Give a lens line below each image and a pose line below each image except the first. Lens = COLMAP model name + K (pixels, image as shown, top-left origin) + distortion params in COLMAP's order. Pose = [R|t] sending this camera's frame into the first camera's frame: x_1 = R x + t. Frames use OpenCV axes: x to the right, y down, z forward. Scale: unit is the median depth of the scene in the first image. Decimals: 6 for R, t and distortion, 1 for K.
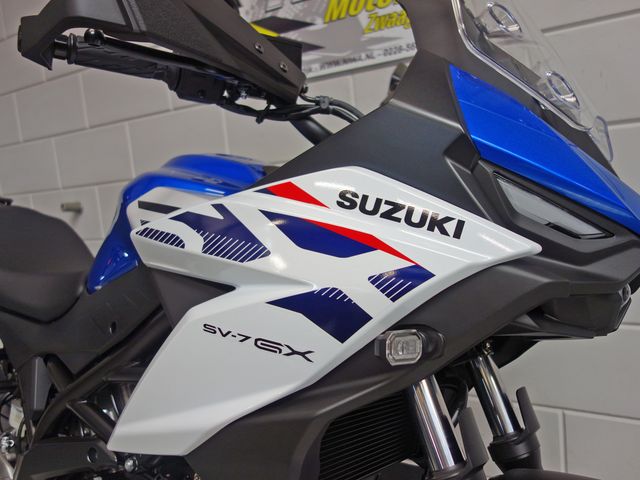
lens RADIAL K [[564.7, 0, 320.0], [0, 564.7, 240.0], [0, 0, 1]] dist [-0.002265, 0.007569]
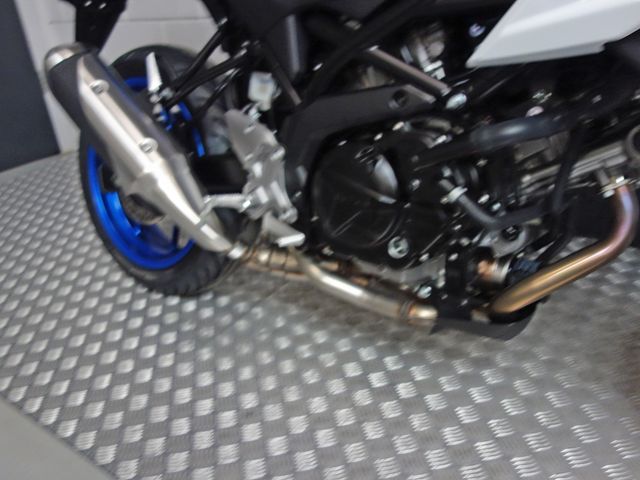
lens RADIAL K [[564.7, 0, 320.0], [0, 564.7, 240.0], [0, 0, 1]] dist [-0.002265, 0.007569]
pose [[0.999111, 0.026563, -0.032749, -0.663331], [-0.013853, 0.940297, 0.340072, 0.378147], [0.039827, -0.339316, 0.939829, 0.040493]]
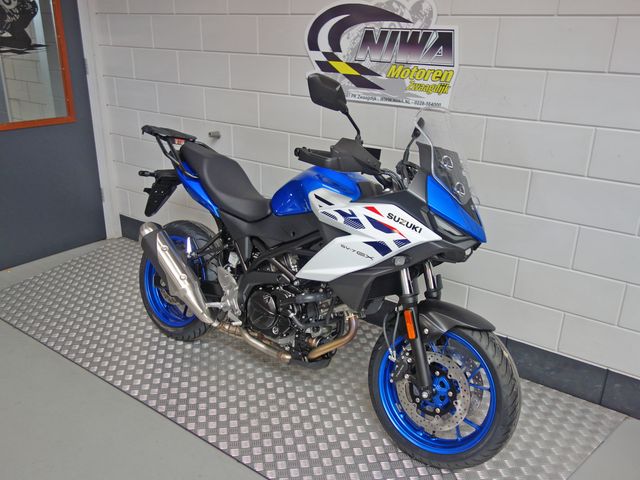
lens RADIAL K [[564.7, 0, 320.0], [0, 564.7, 240.0], [0, 0, 1]] dist [-0.002265, 0.007569]
pose [[0.992387, 0.123146, -0.001555, -0.305815], [-0.119177, 0.963438, 0.239967, -0.612869], [0.031049, -0.237955, 0.970780, -2.066171]]
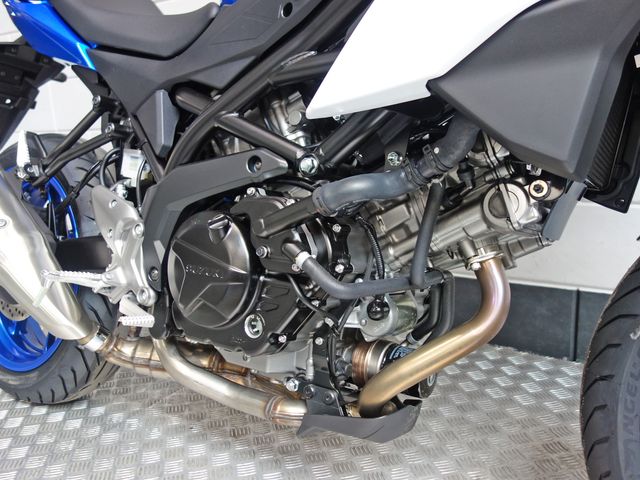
lens RADIAL K [[564.7, 0, 320.0], [0, 564.7, 240.0], [0, 0, 1]] dist [-0.002265, 0.007569]
pose [[0.998787, 0.043071, 0.023845, -0.419698], [-0.045372, 0.993299, 0.106299, 0.533470], [-0.019107, -0.107252, 0.994048, 0.143506]]
